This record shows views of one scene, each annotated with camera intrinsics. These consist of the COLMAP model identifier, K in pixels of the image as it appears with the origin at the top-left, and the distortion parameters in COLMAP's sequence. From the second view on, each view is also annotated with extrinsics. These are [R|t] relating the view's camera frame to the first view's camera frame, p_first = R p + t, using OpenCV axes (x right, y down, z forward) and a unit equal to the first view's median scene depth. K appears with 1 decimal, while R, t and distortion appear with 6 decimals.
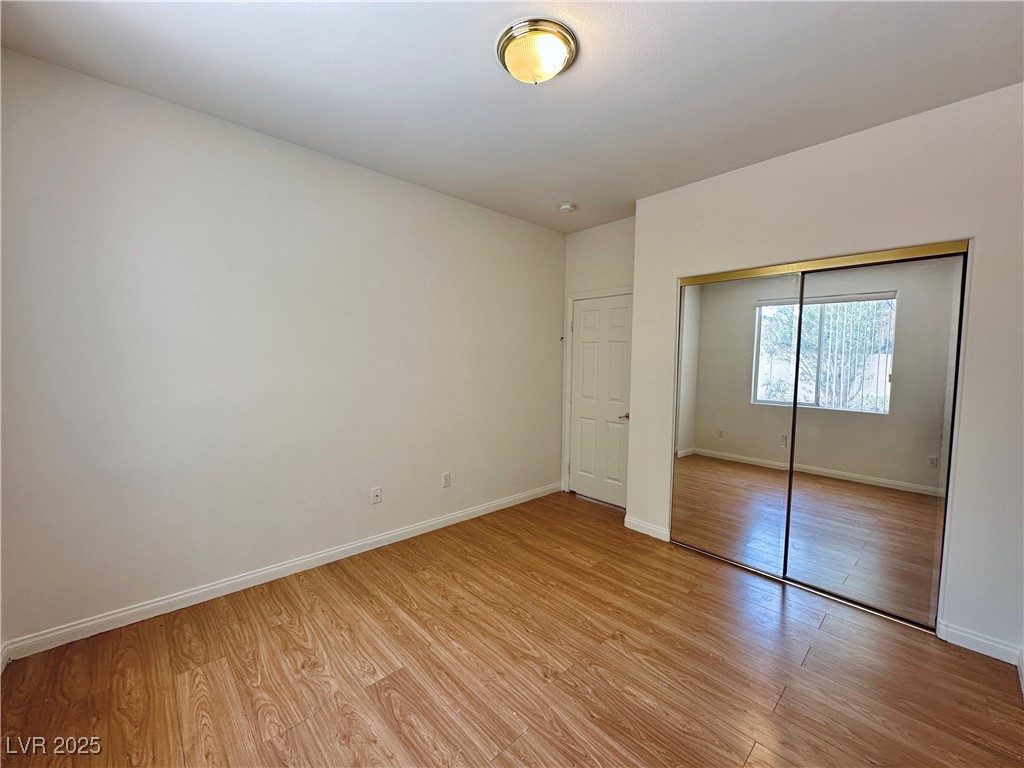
lens RADIAL K [[409.5, 0, 512.4], [0, 409.5, 383.7], [0, 0, 1]] dist [-0.001736, 0.000401]
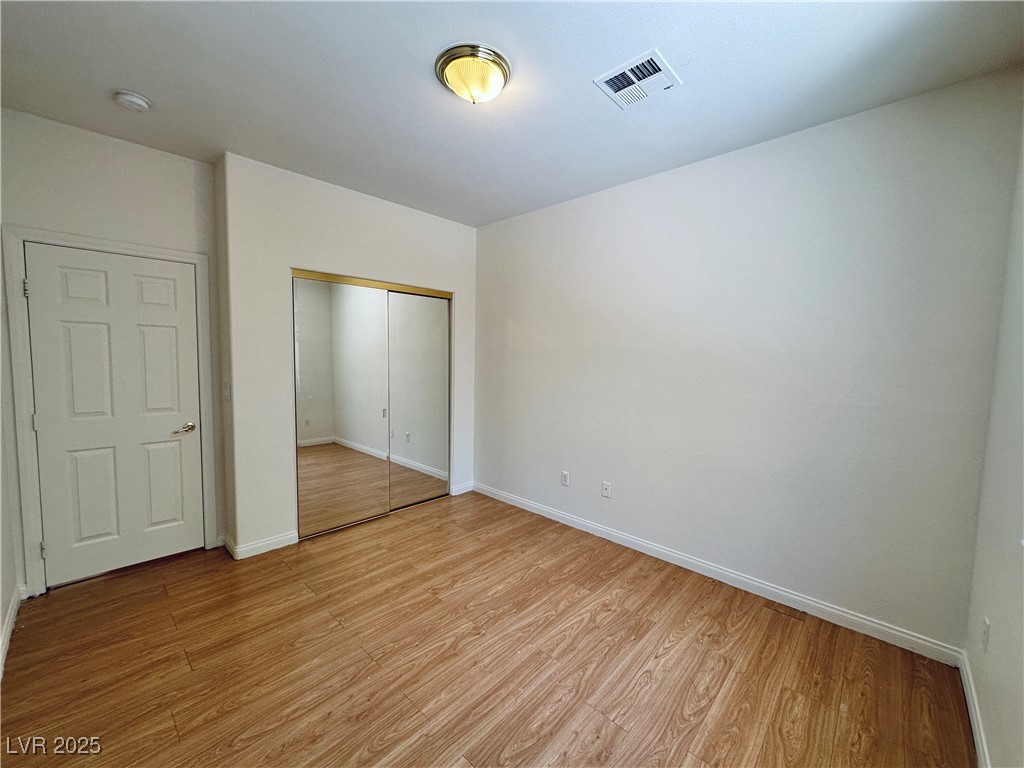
lens RADIAL K [[409.5, 0, 512.4], [0, 409.5, 383.7], [0, 0, 1]] dist [-0.001736, 0.000401]
pose [[-0.066545, -0.088098, 0.993887, -0.821701], [0.040568, 0.995032, 0.090916, -0.074435], [-0.996958, 0.046370, -0.062641, 0.764248]]
